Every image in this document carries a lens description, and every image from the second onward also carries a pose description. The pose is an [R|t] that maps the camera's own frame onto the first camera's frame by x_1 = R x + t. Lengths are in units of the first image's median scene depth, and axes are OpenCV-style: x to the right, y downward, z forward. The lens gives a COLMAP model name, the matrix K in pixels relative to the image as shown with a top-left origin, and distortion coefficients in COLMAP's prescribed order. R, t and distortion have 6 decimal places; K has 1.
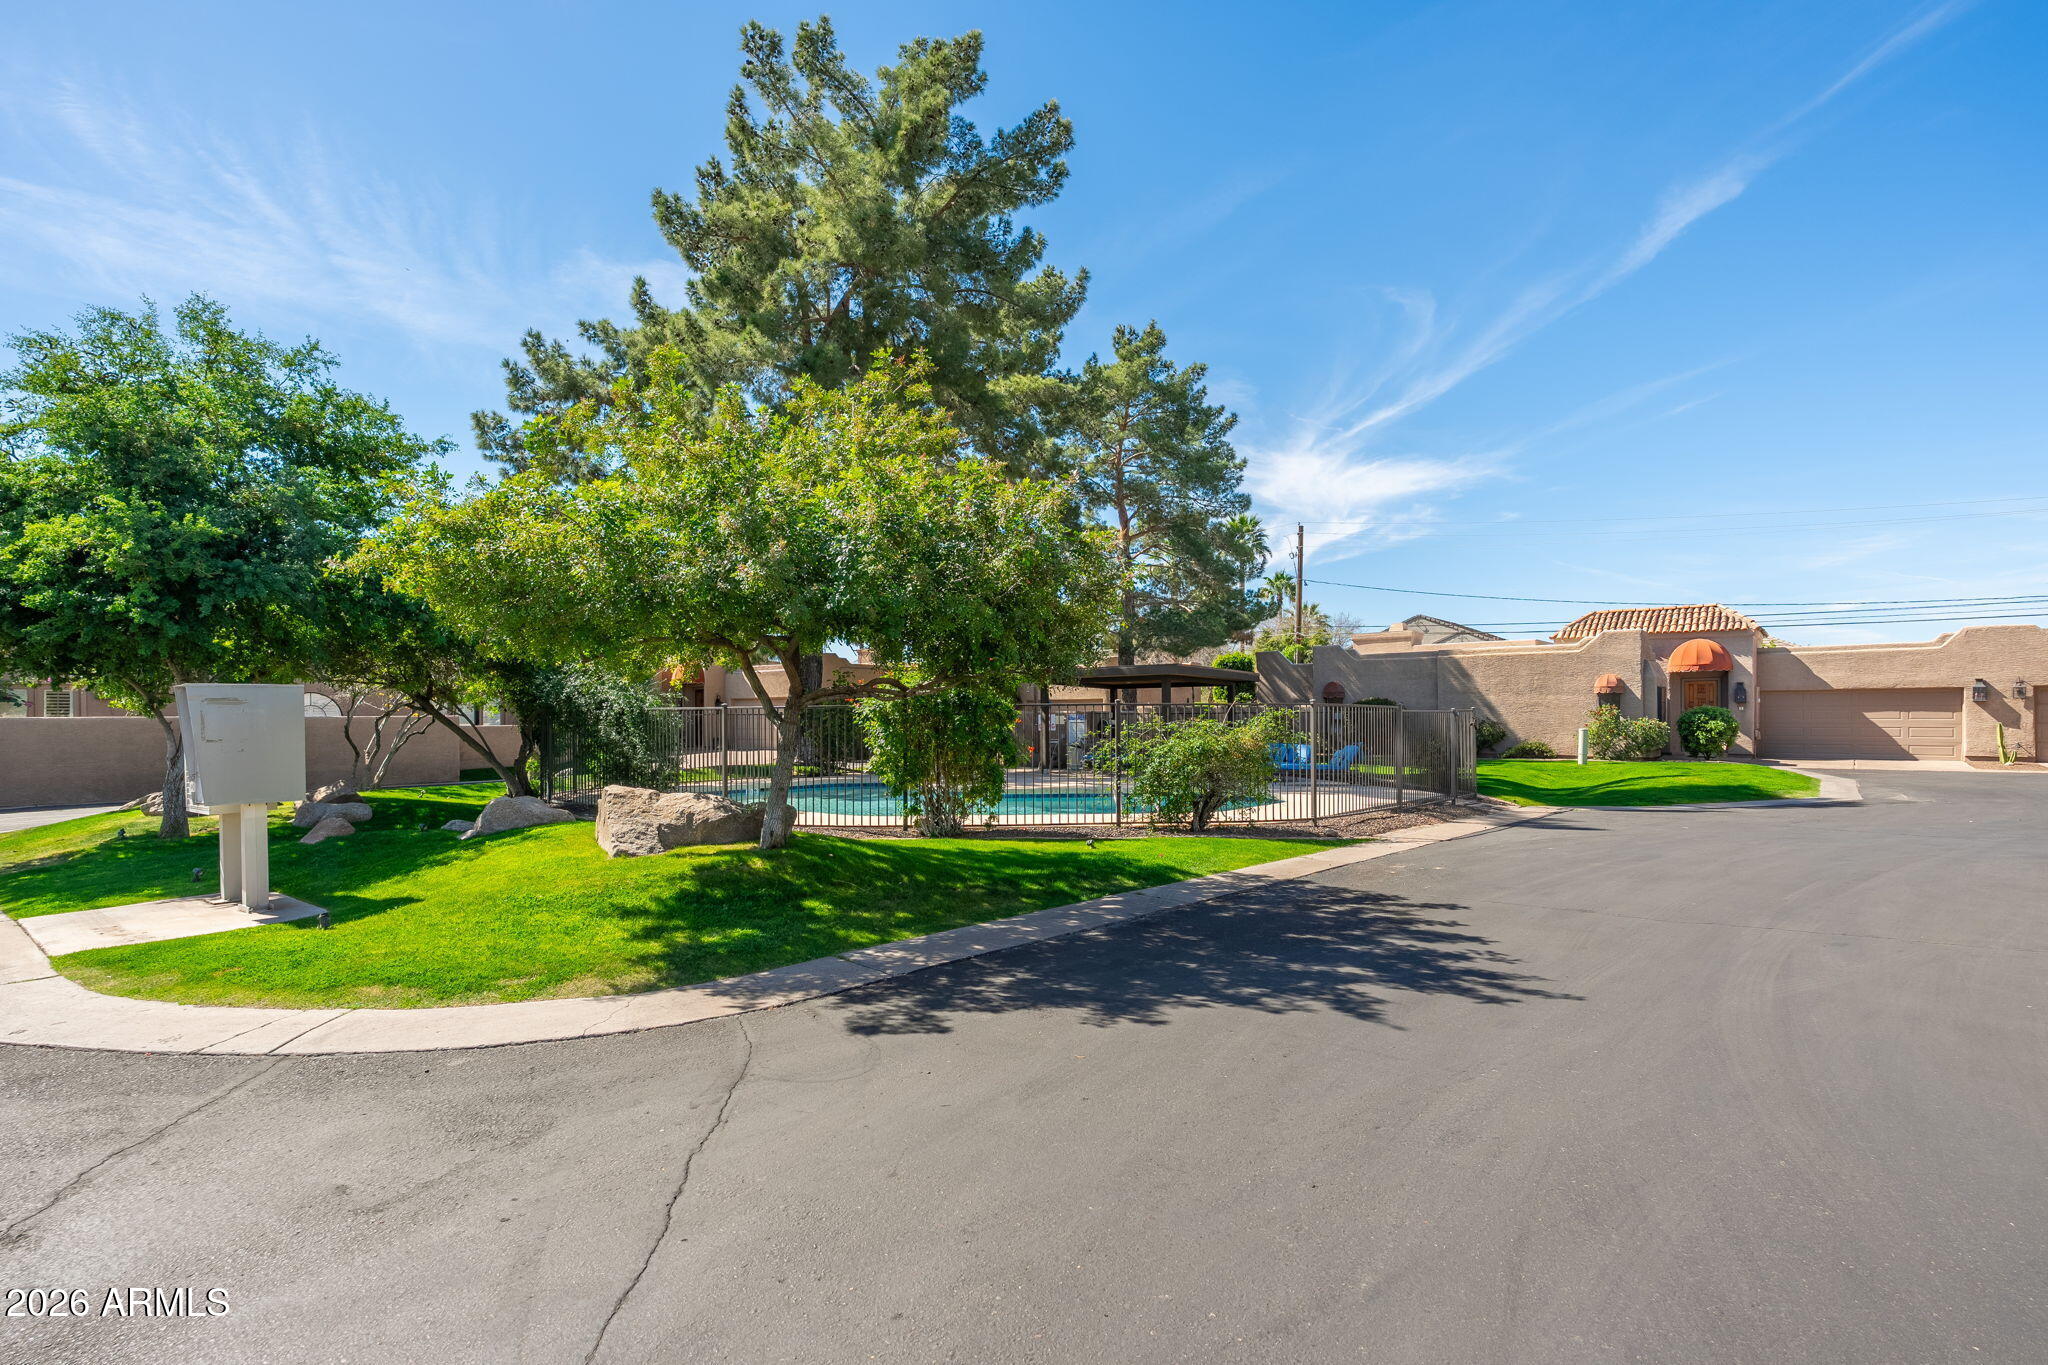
lens RADIAL K [[990.8, 0, 1023.4], [0, 990.8, 713.0], [0, 0, 1]] dist [-0.005143, 0.001128]
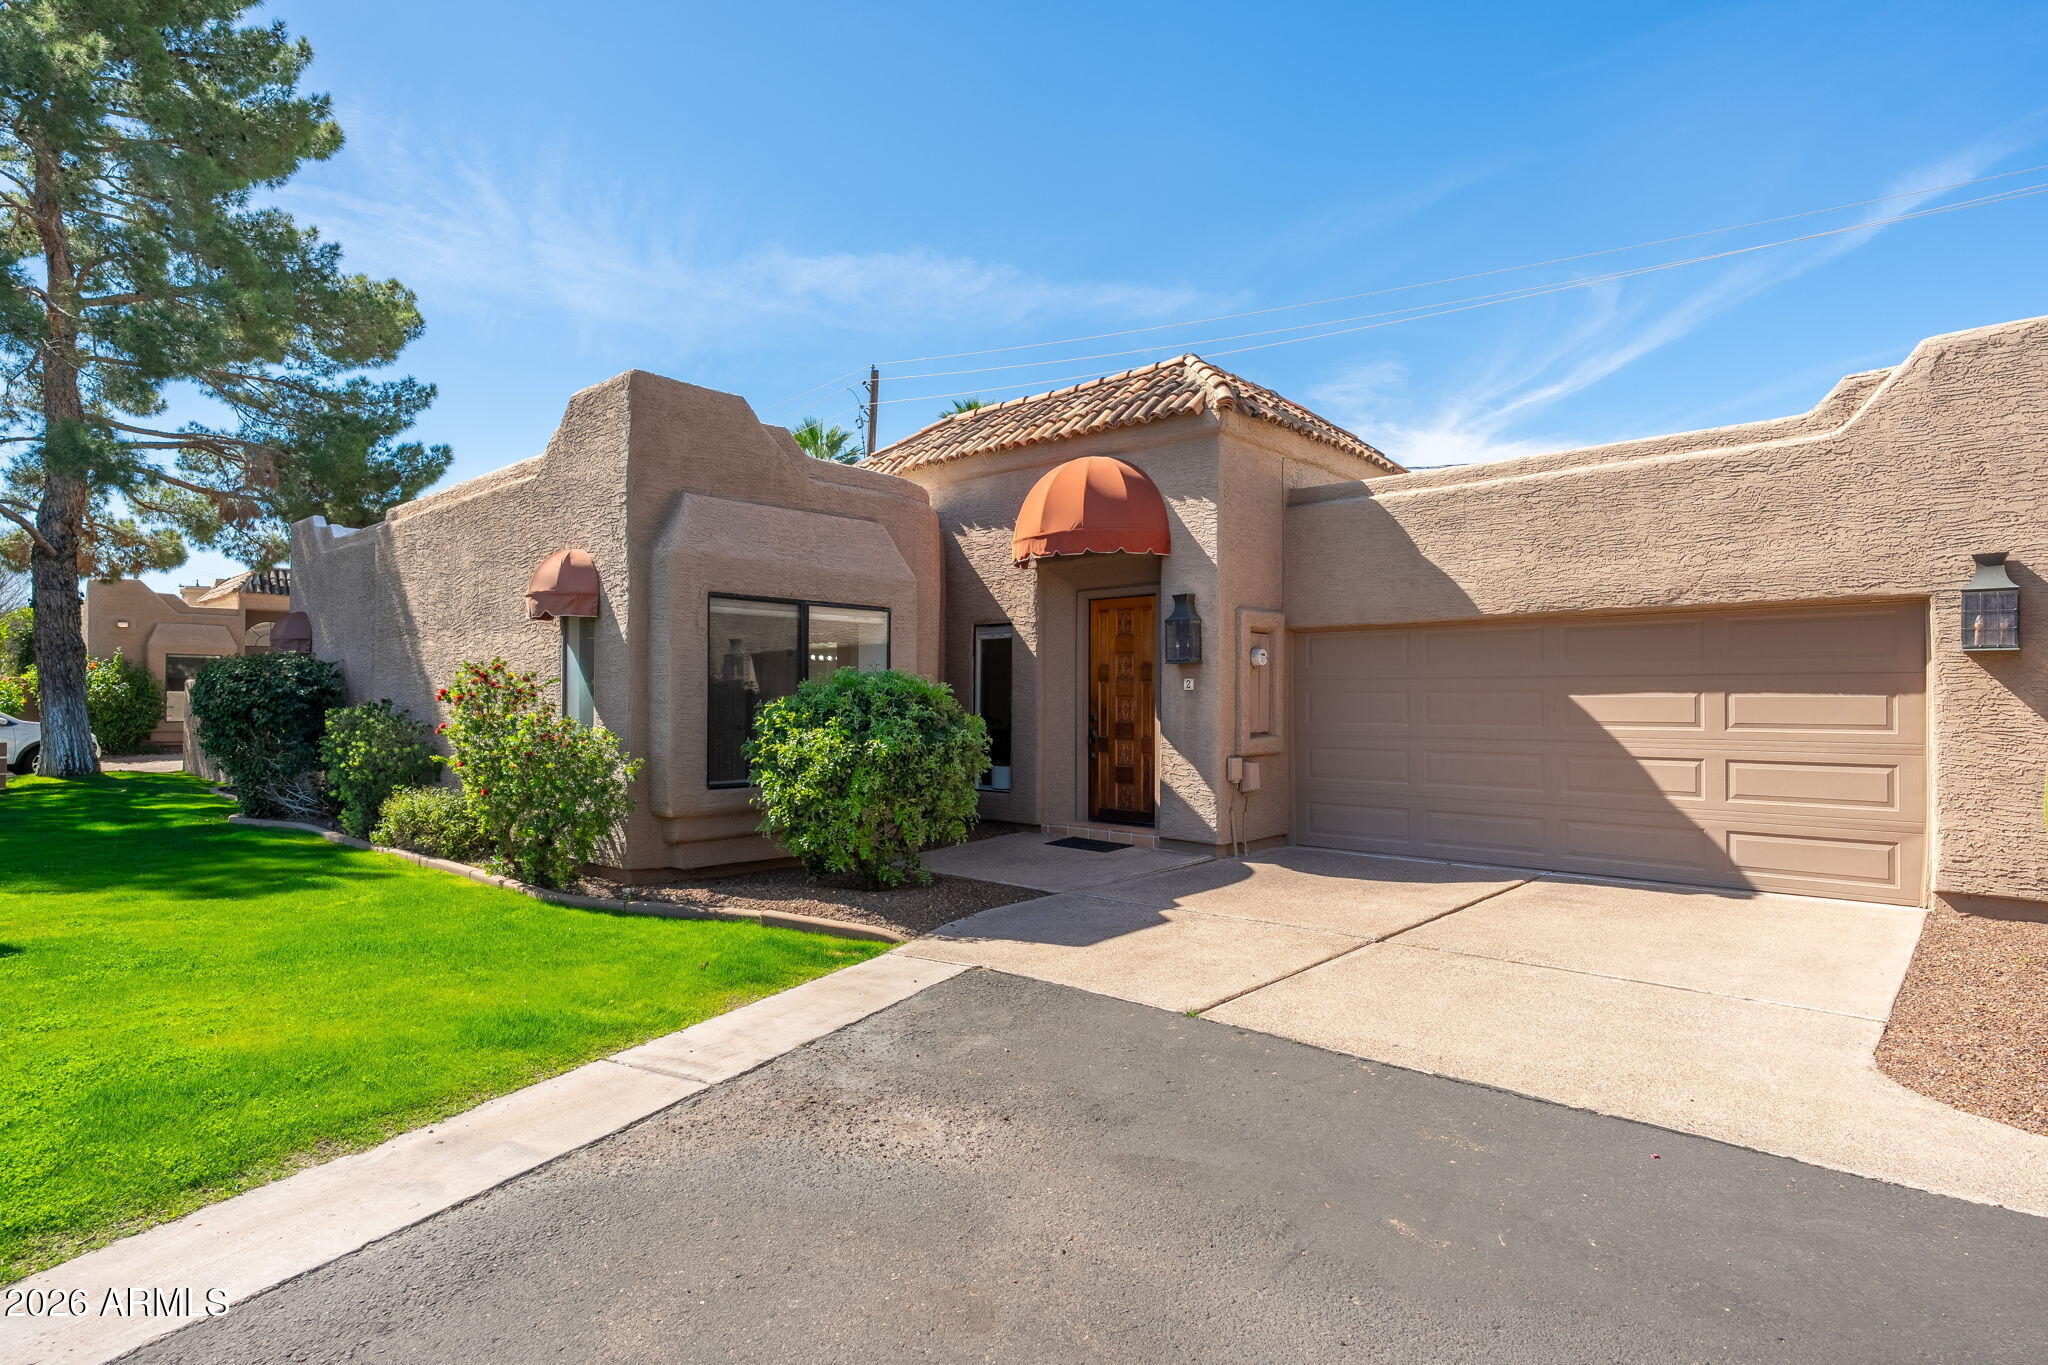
lens RADIAL K [[1079.0, 0, 1000.2], [0, 1079.0, 680.3], [0, 0, 1]] dist [-0.001604, -0.000628]
pose [[0.998095, 0.008933, -0.061046, 0.715005], [-0.010016, 0.999797, -0.017456, 0.000847], [0.060878, 0.018034, 0.997982, 0.698954]]
